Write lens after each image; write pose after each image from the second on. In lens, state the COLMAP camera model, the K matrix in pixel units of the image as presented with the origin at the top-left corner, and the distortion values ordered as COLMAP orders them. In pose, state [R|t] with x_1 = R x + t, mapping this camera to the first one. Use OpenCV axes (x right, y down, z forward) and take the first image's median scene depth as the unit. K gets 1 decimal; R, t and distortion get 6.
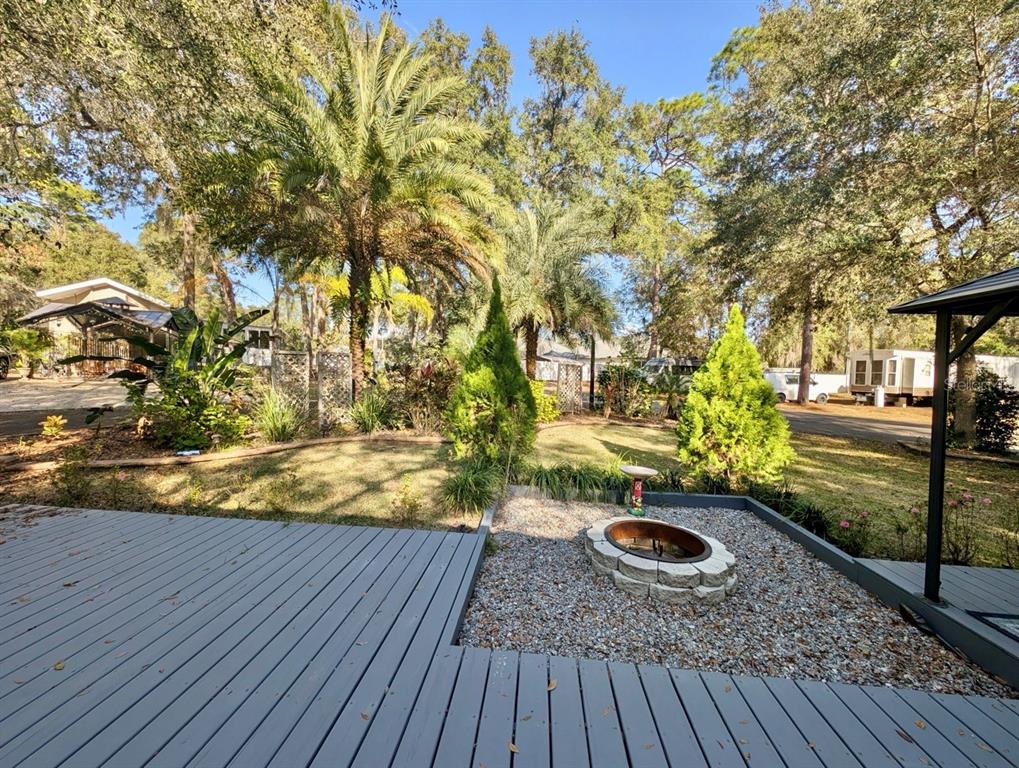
lens RADIAL K [[380.7, 0, 509.1], [0, 380.7, 386.4], [0, 0, 1]] dist [-0.021534, 0.005465]
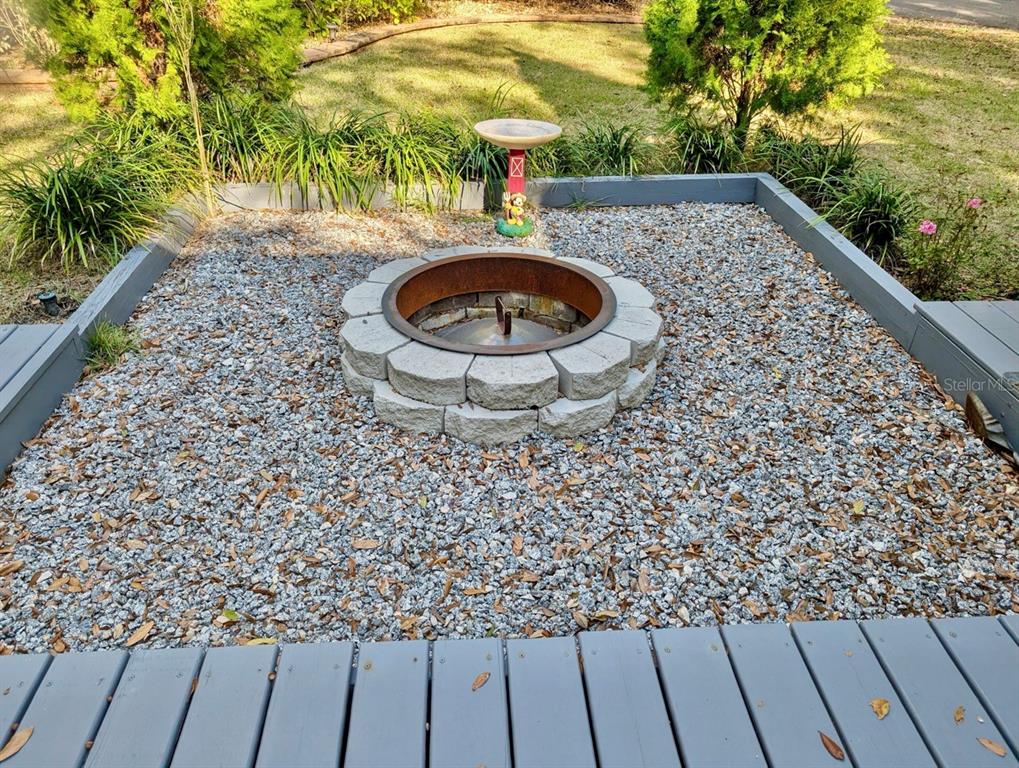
lens RADIAL K [[731.6, 0, 505.1], [0, 731.6, 389.9], [0, 0, 1]] dist [0.041691, -0.028787]
pose [[0.986656, -0.106969, 0.122748, 0.318392], [0.027136, 0.851395, 0.523822, 0.066191], [-0.160540, -0.513501, 0.842937, 0.278513]]
